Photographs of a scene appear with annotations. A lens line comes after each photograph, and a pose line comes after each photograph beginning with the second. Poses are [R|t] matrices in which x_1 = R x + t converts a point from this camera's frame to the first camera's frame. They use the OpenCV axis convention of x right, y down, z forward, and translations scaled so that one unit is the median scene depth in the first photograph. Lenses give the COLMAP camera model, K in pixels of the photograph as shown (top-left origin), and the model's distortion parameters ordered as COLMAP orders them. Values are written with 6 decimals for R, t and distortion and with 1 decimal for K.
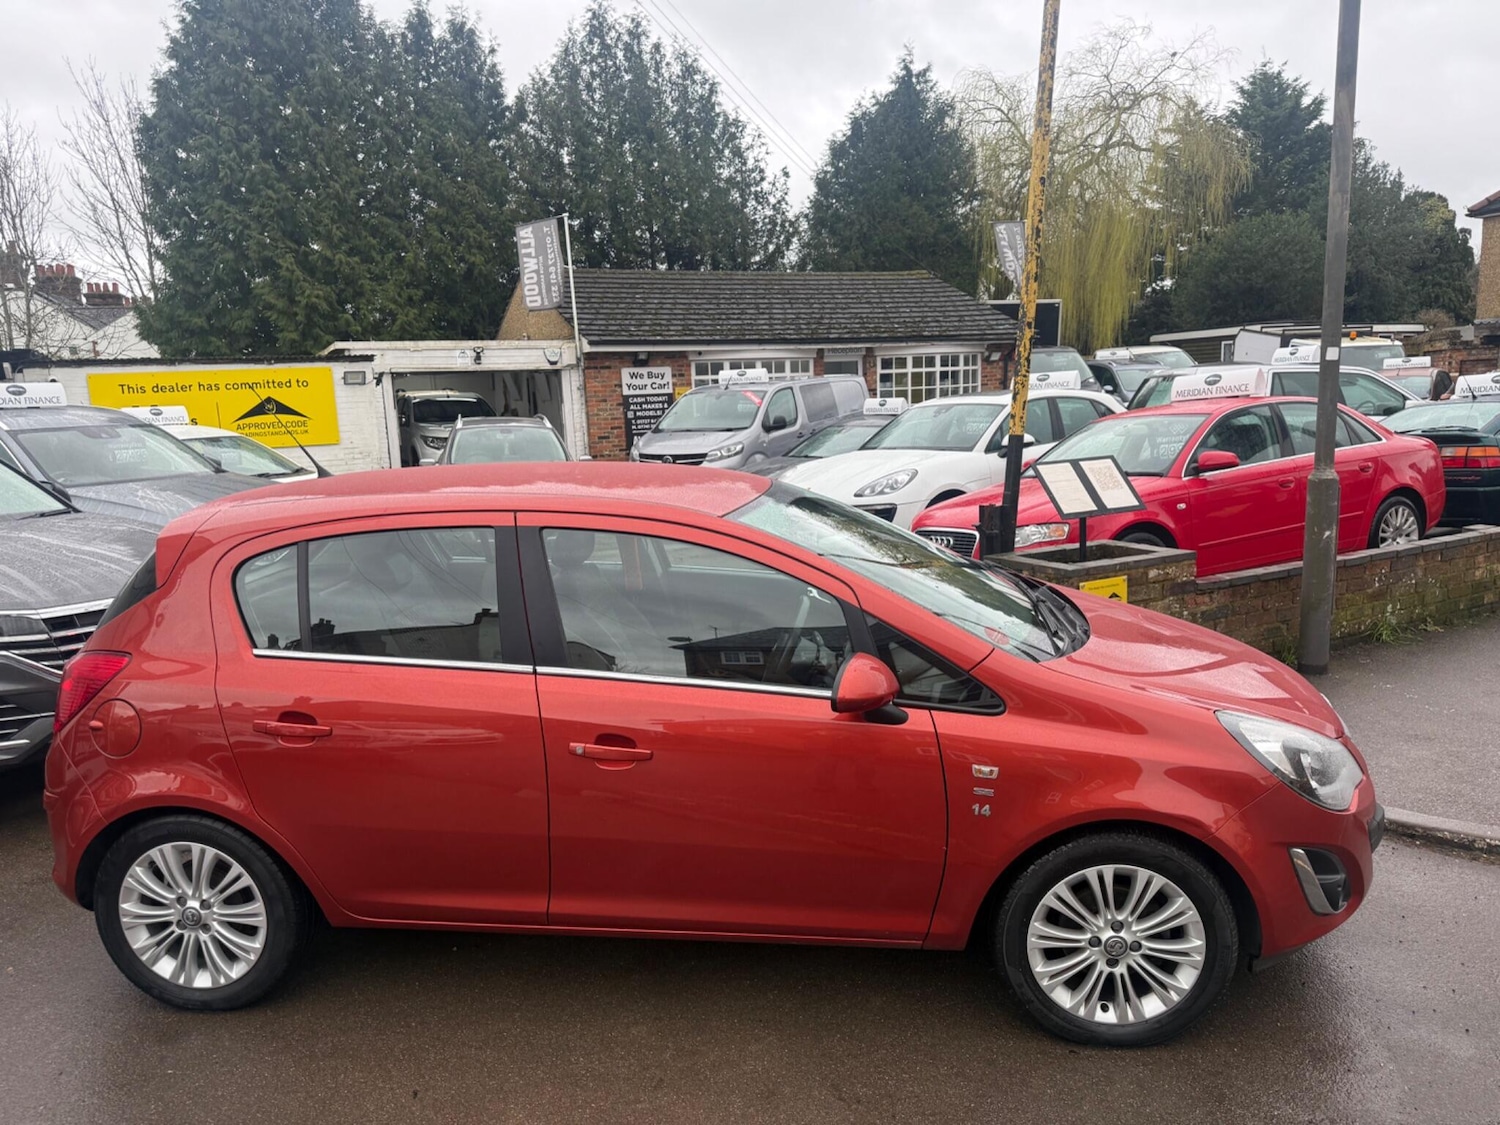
lens RADIAL K [[1071.4, 0, 748.8], [0, 1071.4, 575.6], [0, 0, 1]] dist [0.034664, -0.037192]
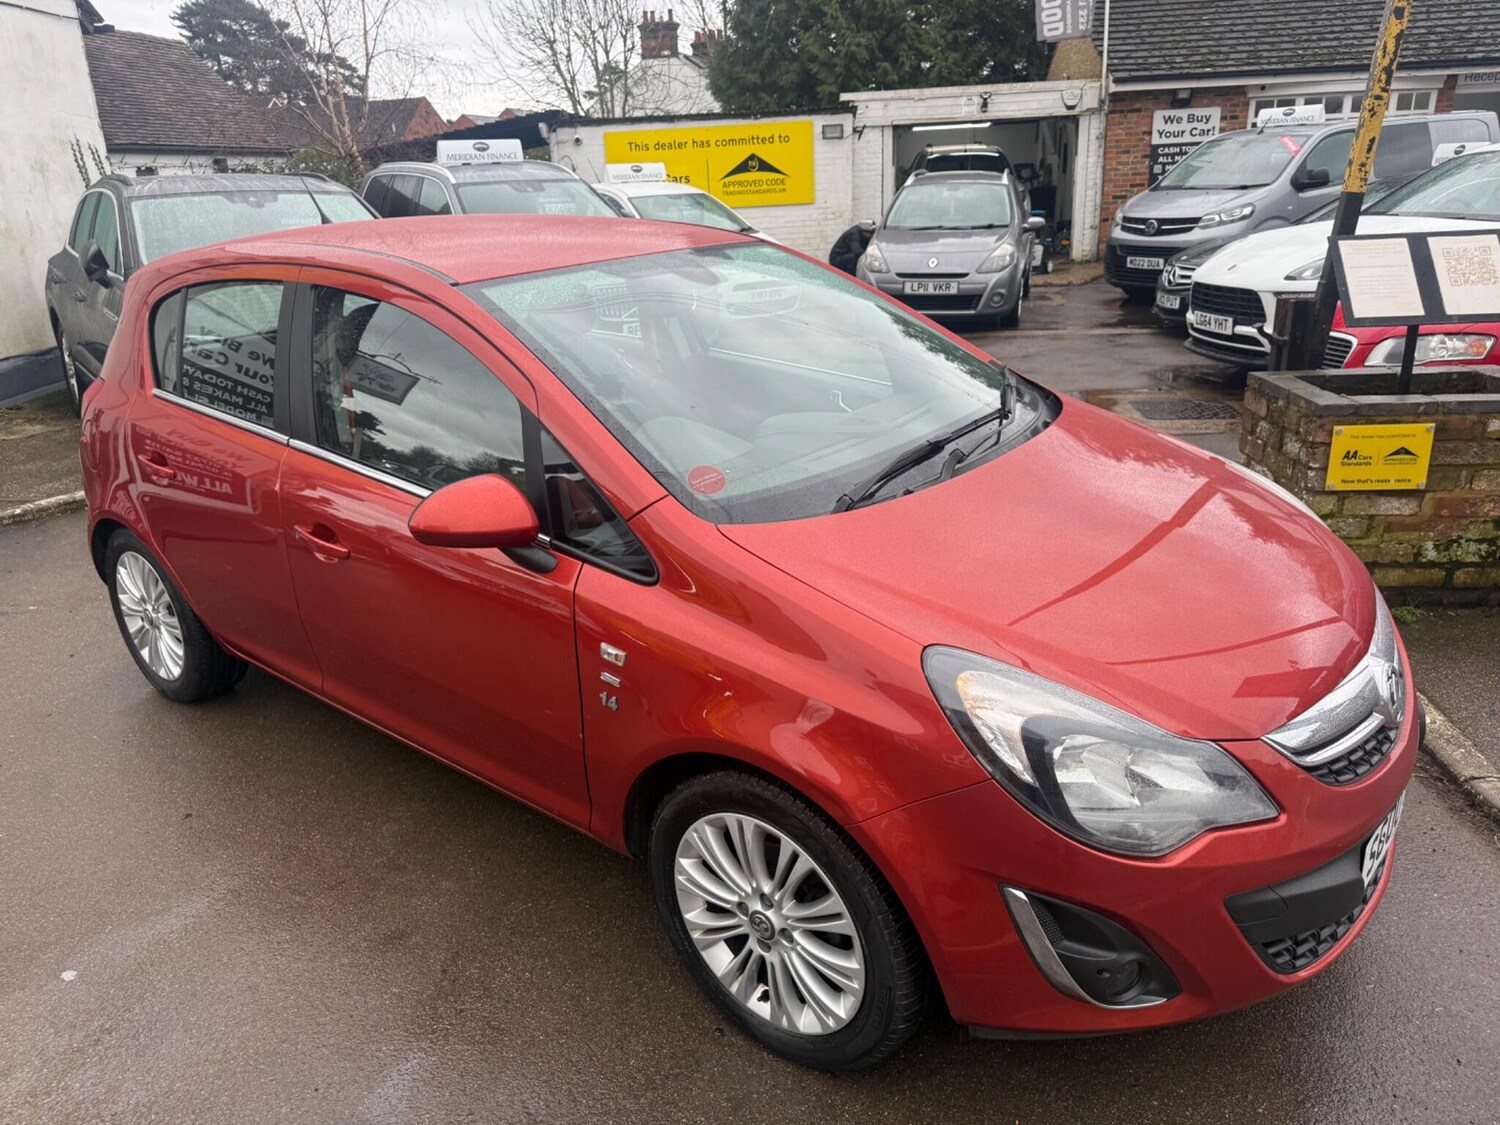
lens RADIAL K [[1071.4, 0, 738.8], [0, 1071.4, 562.9], [0, 0, 1]] dist [0.034664, -0.037192]
pose [[0.838147, 0.184993, -0.513115, 0.111113], [-0.080471, 0.972373, 0.219123, -0.008254], [0.539476, -0.142367, 0.829878, 0.073207]]
